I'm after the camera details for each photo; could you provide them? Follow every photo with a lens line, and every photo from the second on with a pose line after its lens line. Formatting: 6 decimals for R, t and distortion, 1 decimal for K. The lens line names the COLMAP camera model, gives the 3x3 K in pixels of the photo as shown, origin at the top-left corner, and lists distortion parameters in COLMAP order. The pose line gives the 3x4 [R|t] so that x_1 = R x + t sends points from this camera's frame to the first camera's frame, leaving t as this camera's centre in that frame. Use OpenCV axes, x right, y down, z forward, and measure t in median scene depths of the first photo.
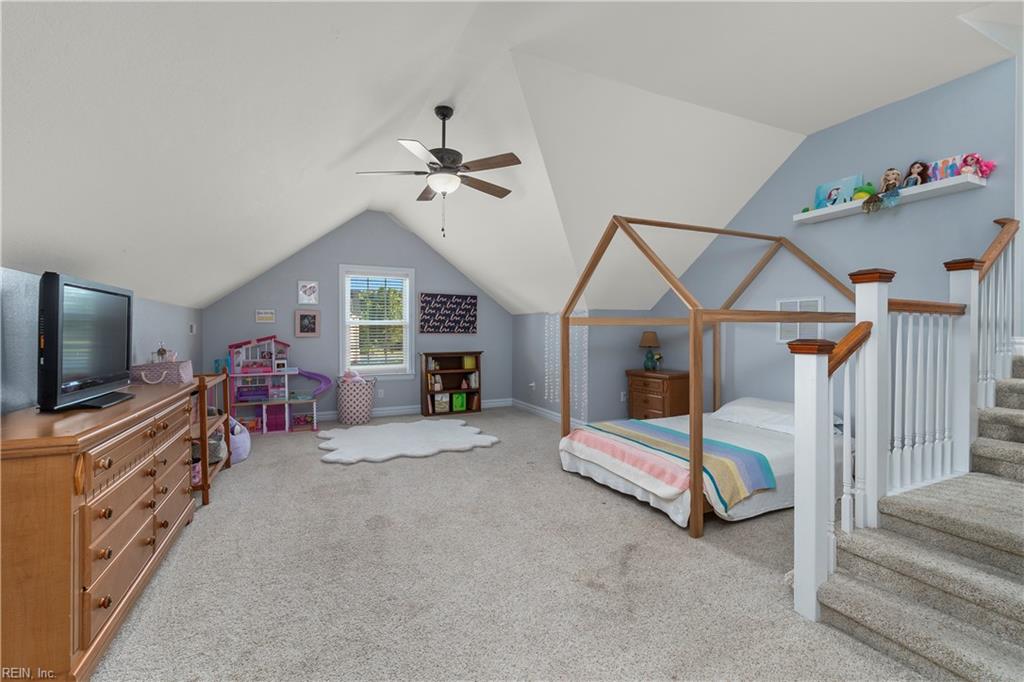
lens RADIAL K [[439.3, 0, 511.8], [0, 439.3, 335.4], [0, 0, 1]] dist [-0.008347, 0.002883]
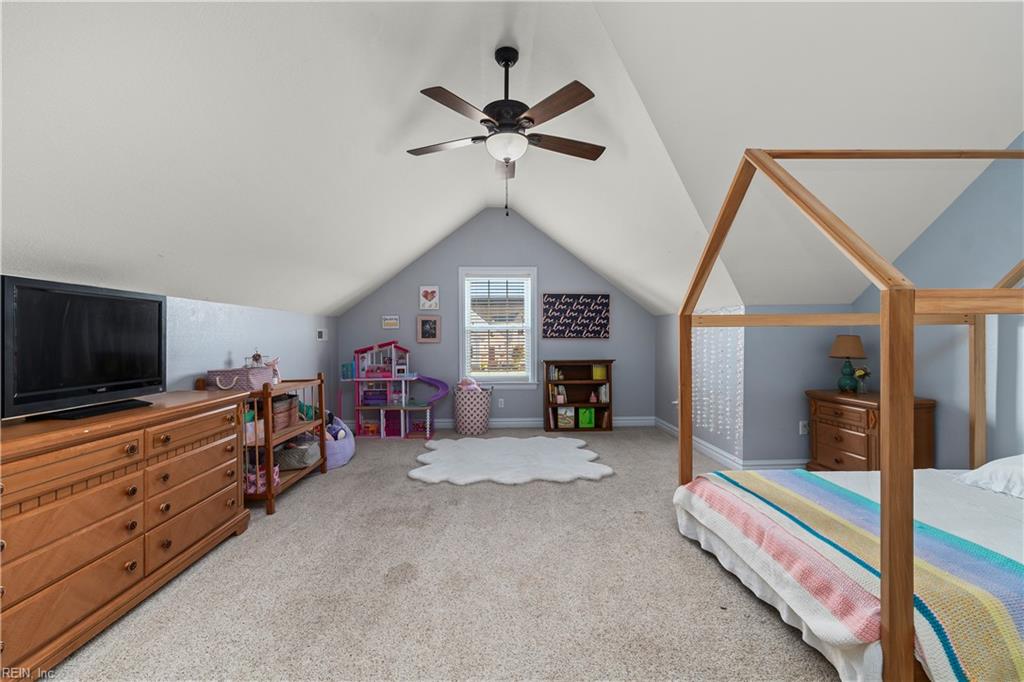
lens RADIAL K [[439.3, 0, 512.3], [0, 439.3, 342.6], [0, 0, 1]] dist [-0.008347, 0.002883]
pose [[0.920393, 0.001178, -0.390994, 0.118087], [0.000792, 0.999988, 0.004877, -0.001013], [0.390995, -0.004798, 0.920381, 0.204335]]
